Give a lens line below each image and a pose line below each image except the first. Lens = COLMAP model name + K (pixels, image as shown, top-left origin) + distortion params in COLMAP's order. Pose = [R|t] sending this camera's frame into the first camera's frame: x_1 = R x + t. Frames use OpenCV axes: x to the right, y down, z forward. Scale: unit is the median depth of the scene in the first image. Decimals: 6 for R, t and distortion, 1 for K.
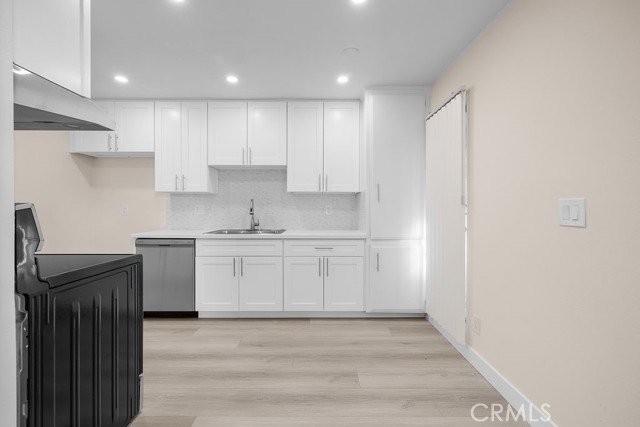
lens RADIAL K [[270.9, 0, 316.8], [0, 270.9, 211.7], [0, 0, 1]] dist [0.005375, -0.000578]
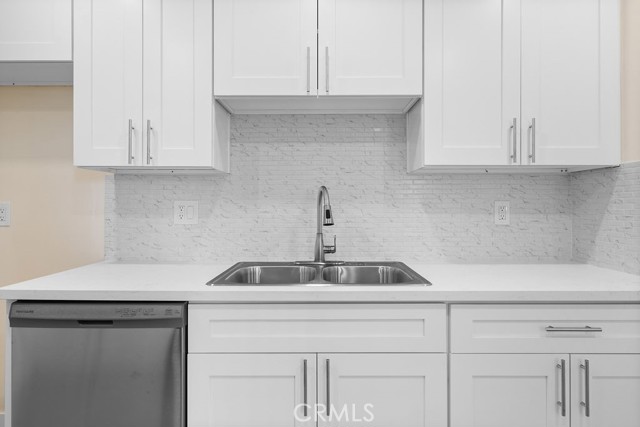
lens RADIAL K [[362.8, 0, 313.9], [0, 362.8, 209.9], [0, 0, 1]] dist [-0.007352, 0.000037]
pose [[0.999997, -0.001565, 0.002021, -0.263949], [0.001568, 0.999998, -0.001532, -0.011545], [-0.002018, 0.001535, 0.999997, 0.498595]]
